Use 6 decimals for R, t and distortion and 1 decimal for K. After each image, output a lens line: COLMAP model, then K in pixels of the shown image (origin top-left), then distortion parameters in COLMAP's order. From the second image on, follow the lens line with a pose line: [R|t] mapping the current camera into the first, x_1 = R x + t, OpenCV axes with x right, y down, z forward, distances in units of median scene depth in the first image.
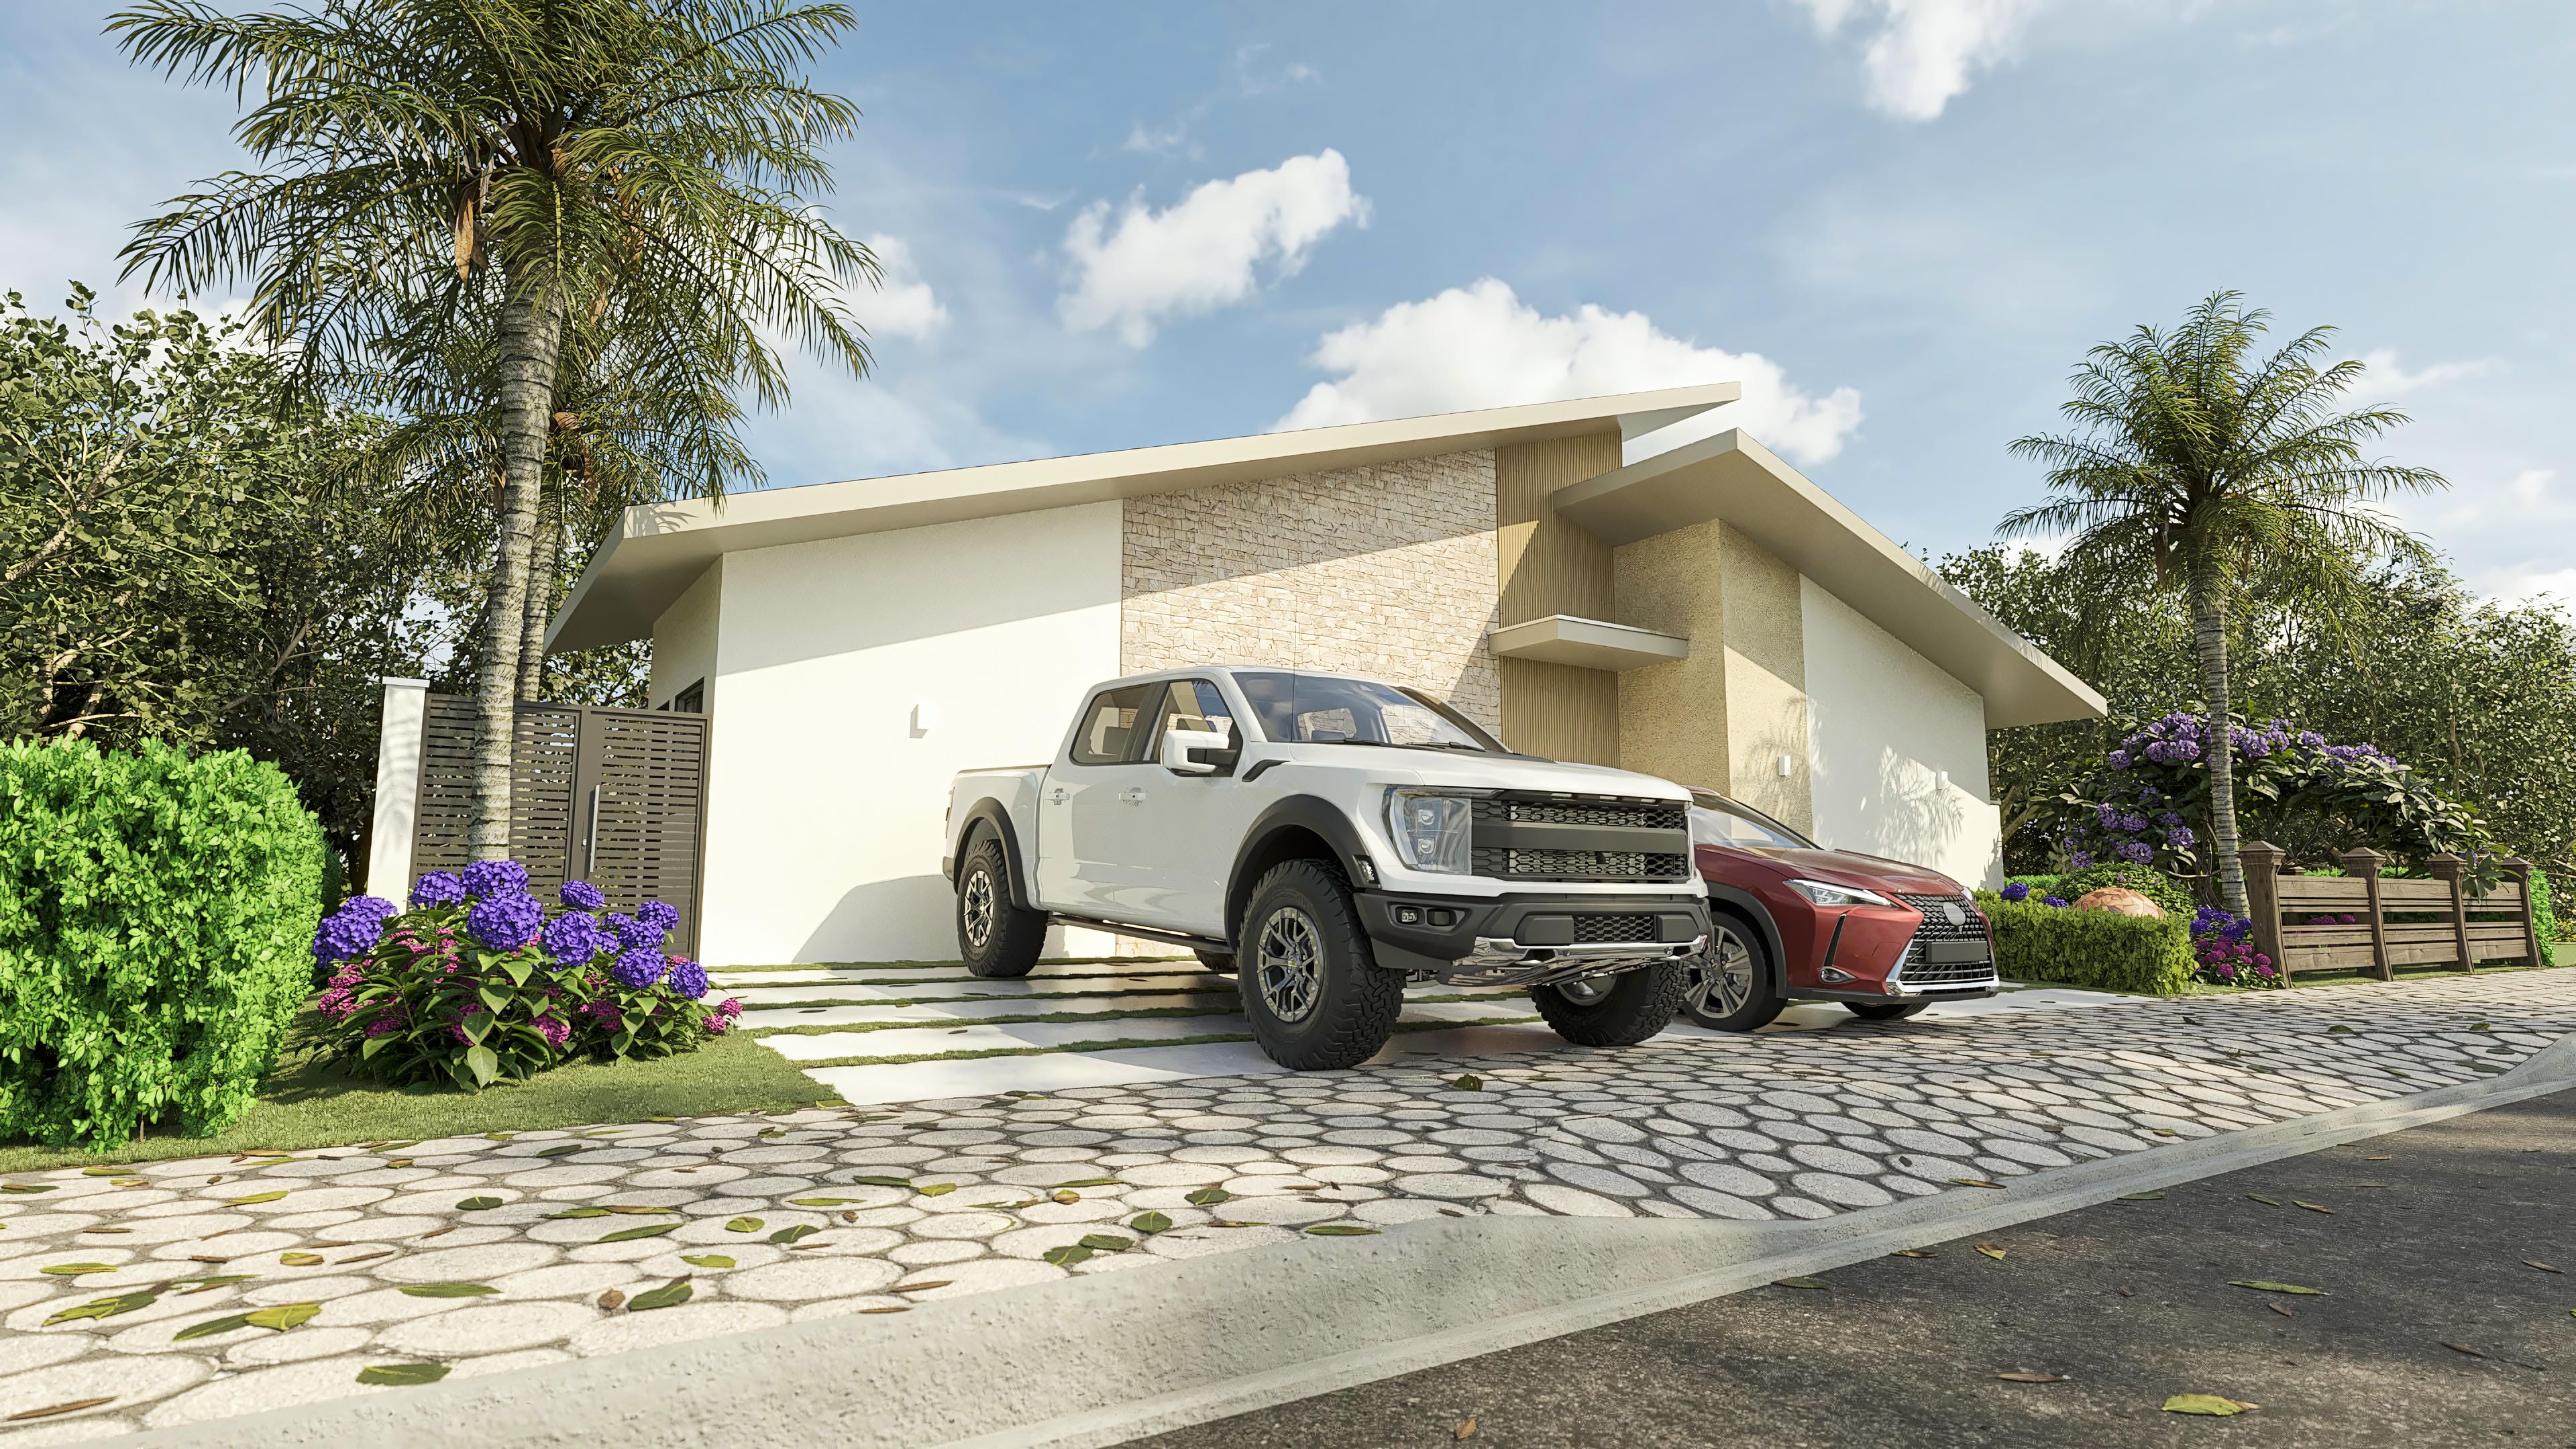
lens RADIAL K [[1437.2, 0, 1288.0], [0, 1437.2, 724.5], [0, 0, 1]] dist [0.005527, 0.001857]
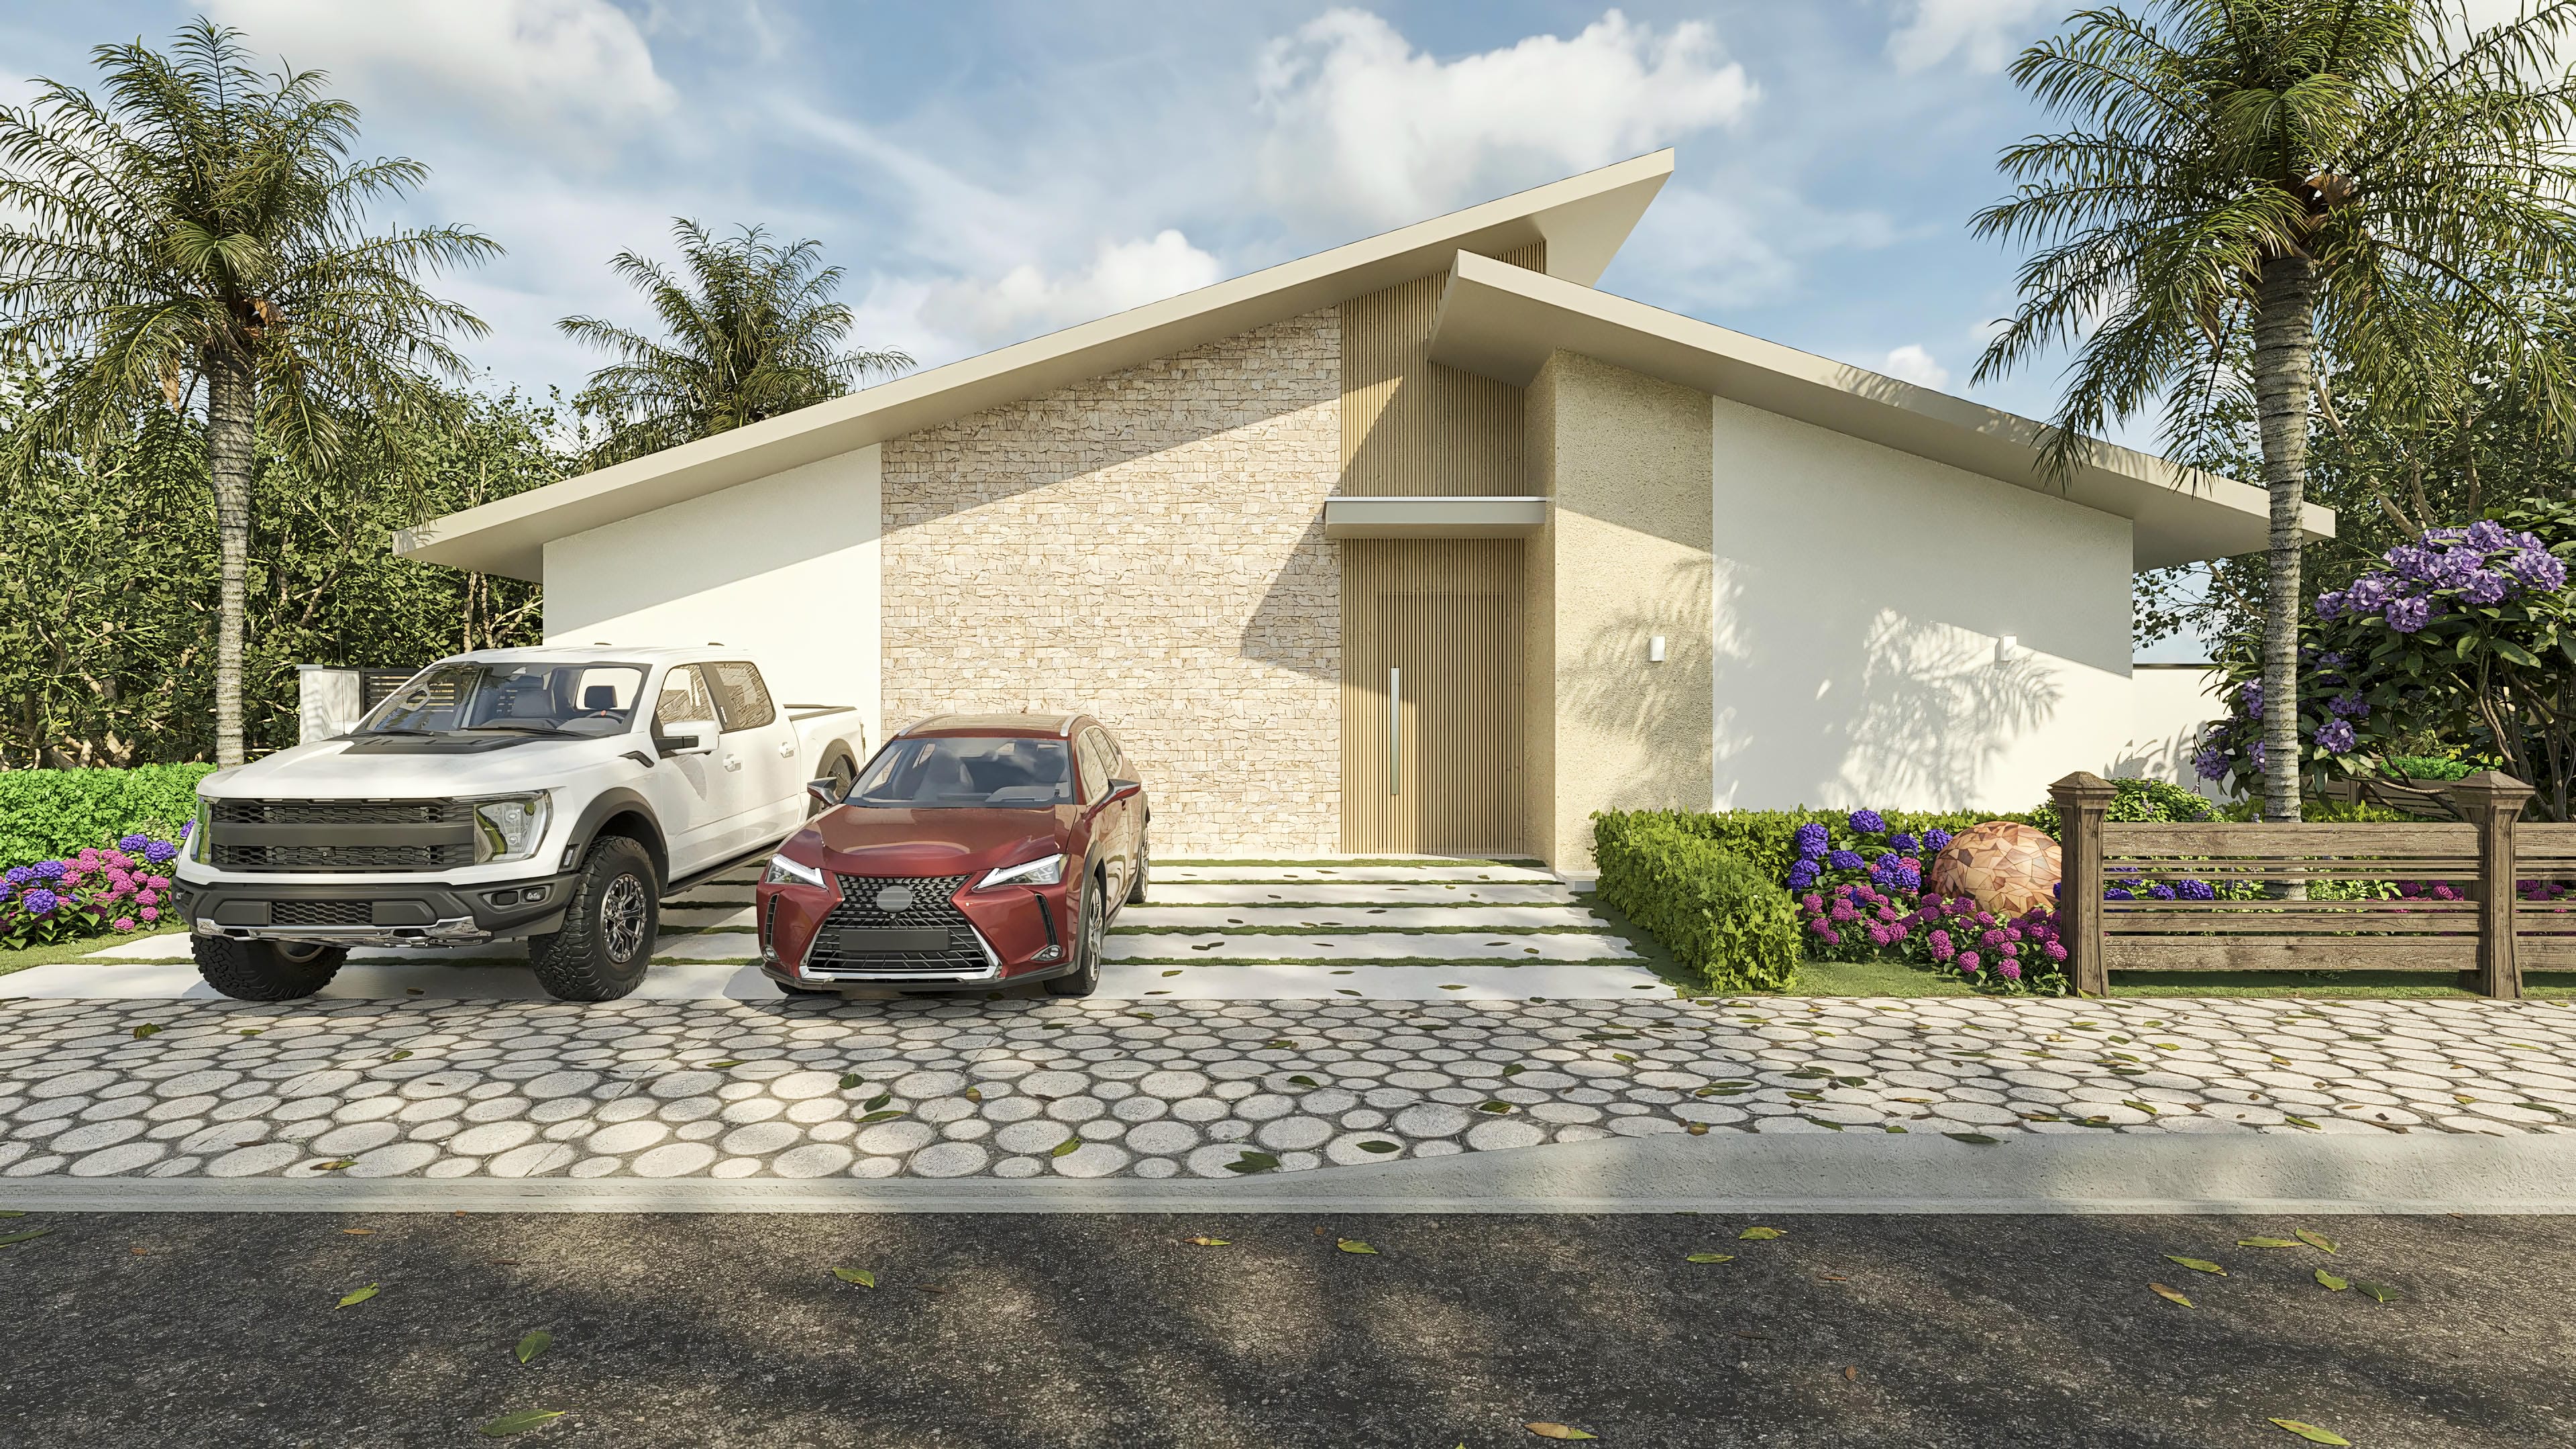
lens RADIAL K [[1437.2, 0, 1288.0], [0, 1437.2, 724.5], [0, 0, 1]] dist [0.005527, 0.001857]
pose [[0.805218, 0.002343, -0.592974, 0.683725], [0.076623, 0.991197, 0.107965, -0.033410], [0.588007, -0.132371, 0.797951, 0.243583]]
